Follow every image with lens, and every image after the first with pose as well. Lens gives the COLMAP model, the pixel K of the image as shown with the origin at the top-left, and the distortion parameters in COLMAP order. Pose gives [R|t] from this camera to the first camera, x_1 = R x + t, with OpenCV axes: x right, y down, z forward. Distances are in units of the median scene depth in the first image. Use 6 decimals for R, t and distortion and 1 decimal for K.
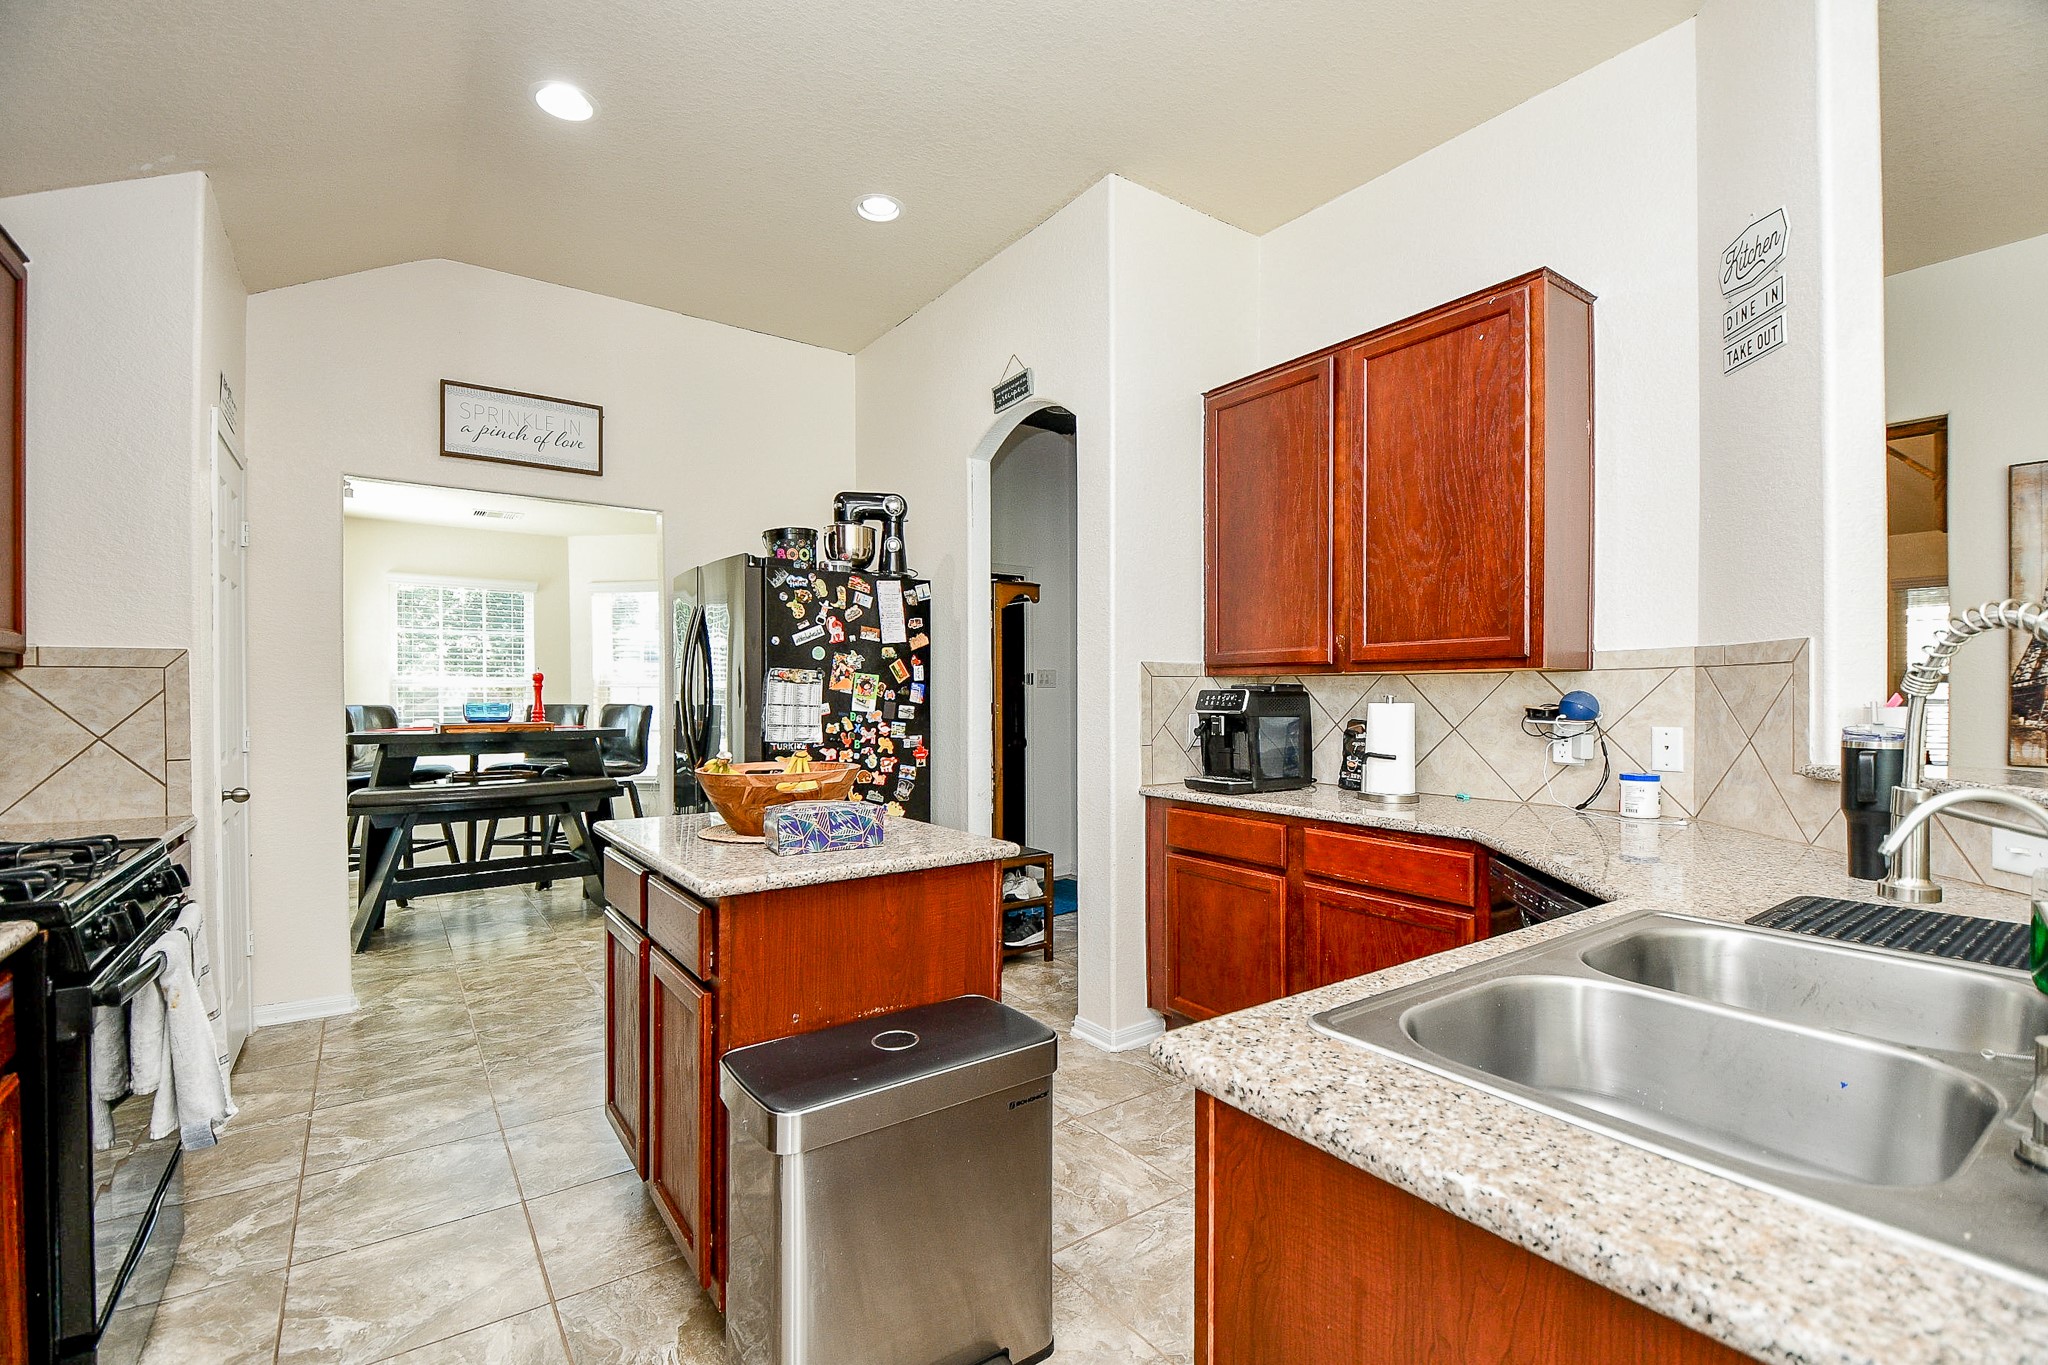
lens RADIAL K [[899.7, 0, 1021.1], [0, 899.7, 694.6], [0, 0, 1]] dist [-0.000343, -0.008696]
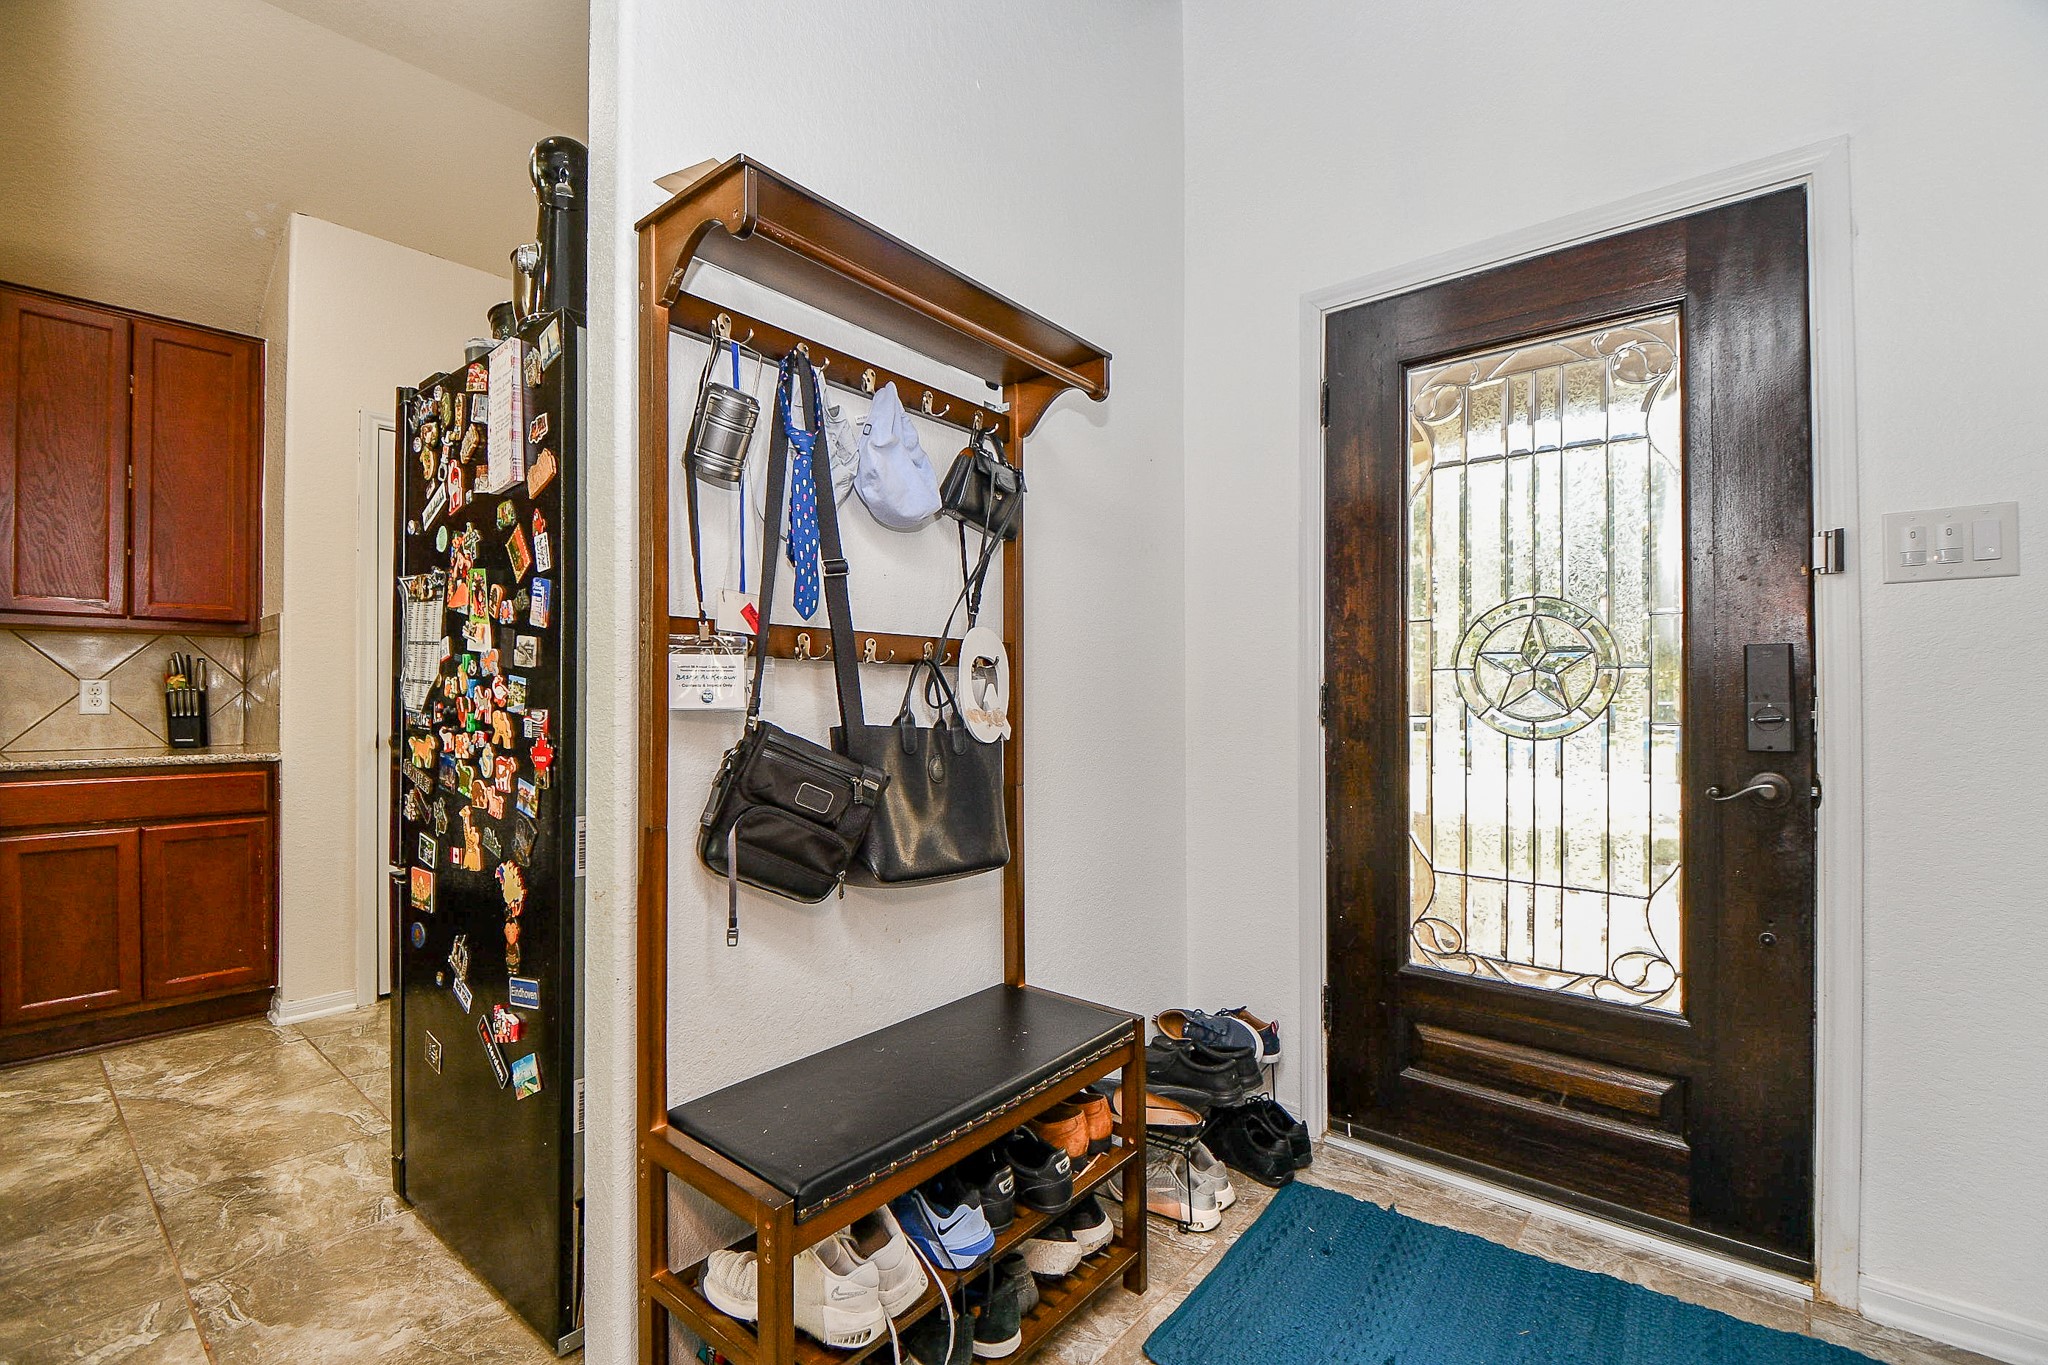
lens RADIAL K [[899.7, 0, 1023.0], [0, 899.7, 685.8], [0, 0, 1]] dist [-0.000343, -0.008696]
pose [[0.262200, -0.000300, -0.965013, 0.330734], [-0.000961, 0.999999, -0.000572, 0.035510], [0.965013, 0.001077, 0.262200, 1.124109]]
